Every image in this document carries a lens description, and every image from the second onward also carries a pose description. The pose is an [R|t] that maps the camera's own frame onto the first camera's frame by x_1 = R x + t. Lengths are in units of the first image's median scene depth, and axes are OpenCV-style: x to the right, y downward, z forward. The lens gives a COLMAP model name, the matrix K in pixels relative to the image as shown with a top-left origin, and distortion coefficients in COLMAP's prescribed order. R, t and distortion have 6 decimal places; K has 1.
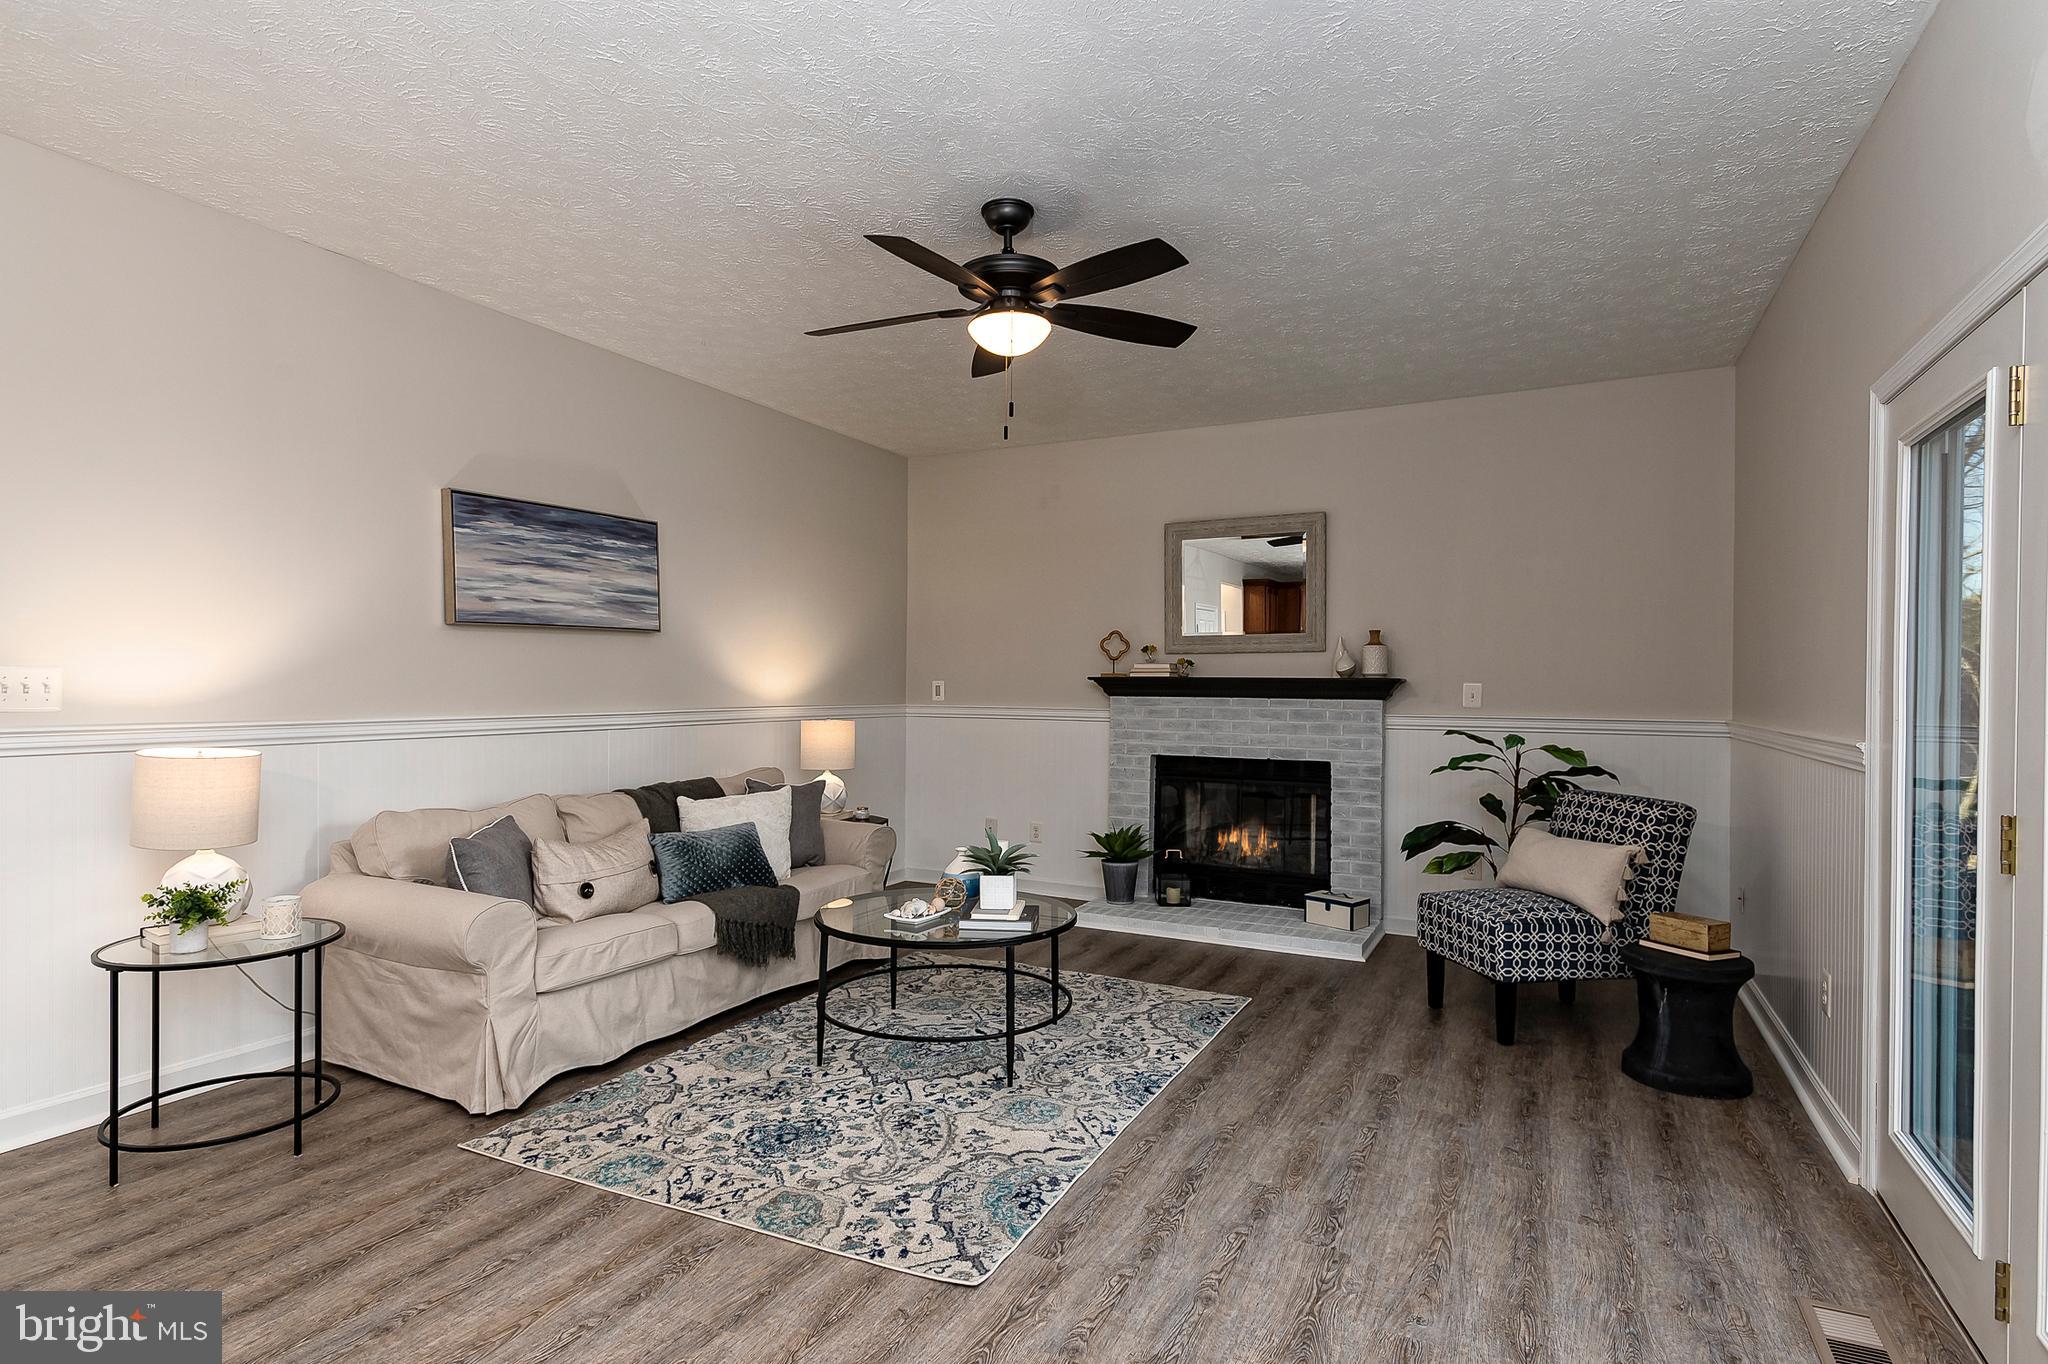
lens RADIAL K [[1073.6, 0, 1038.5], [0, 1073.6, 695.6], [0, 0, 1]] dist [0.028644, 0.000802]
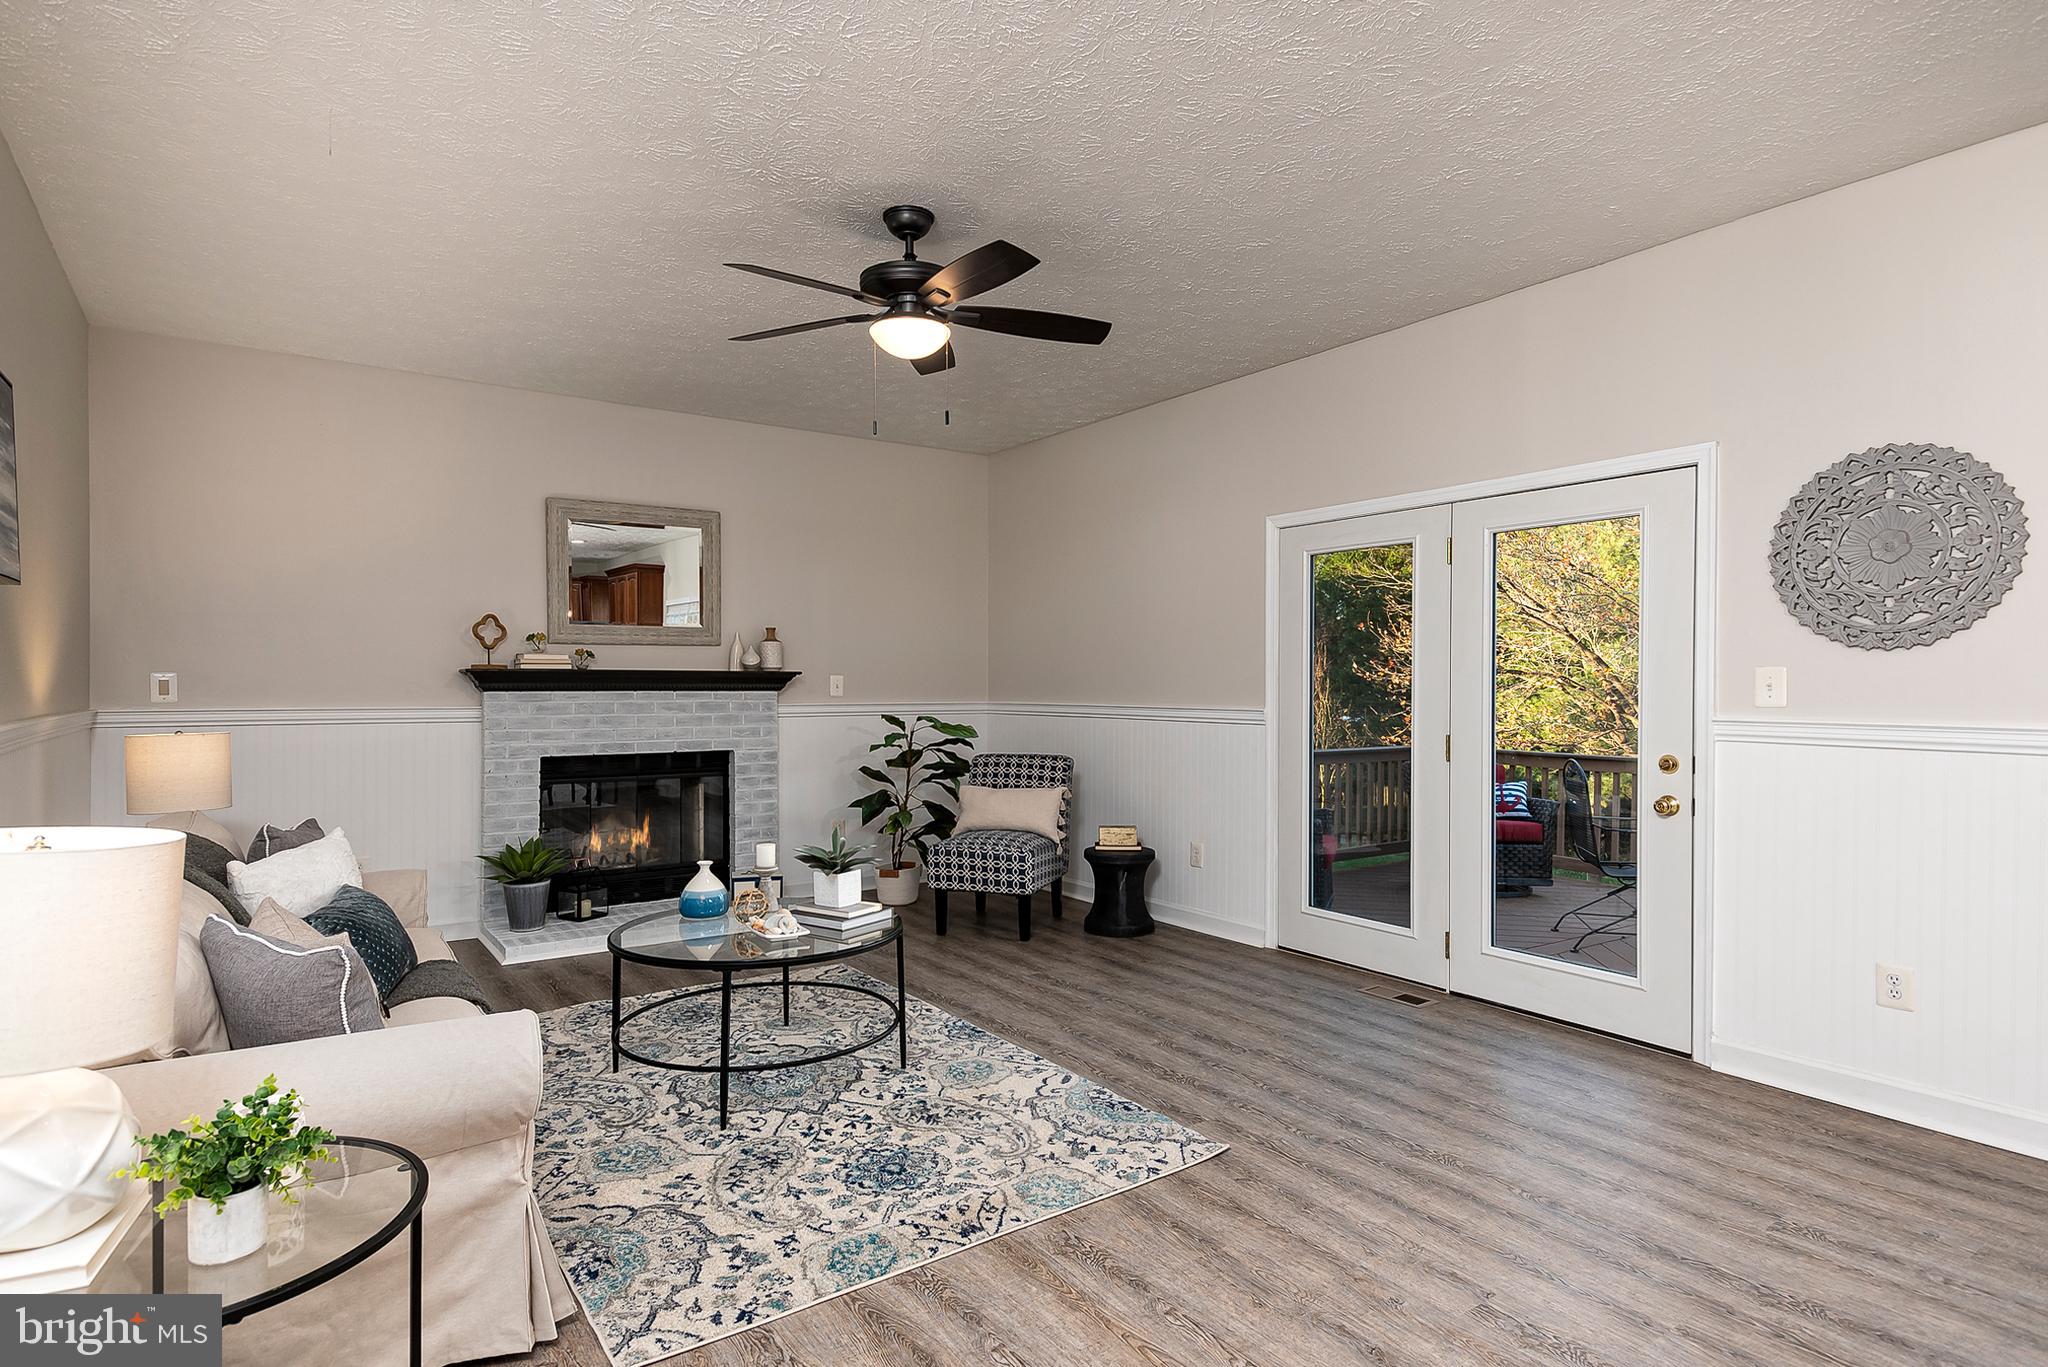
lens RADIAL K [[1073.6, 0, 1019.4], [0, 1073.6, 680.5], [0, 0, 1]] dist [0.028644, 0.000802]
pose [[0.481523, -0.005275, 0.876418, -0.764572], [0.009932, 0.999951, 0.000561, -0.007371], [-0.876377, 0.008434, 0.481551, 0.350570]]
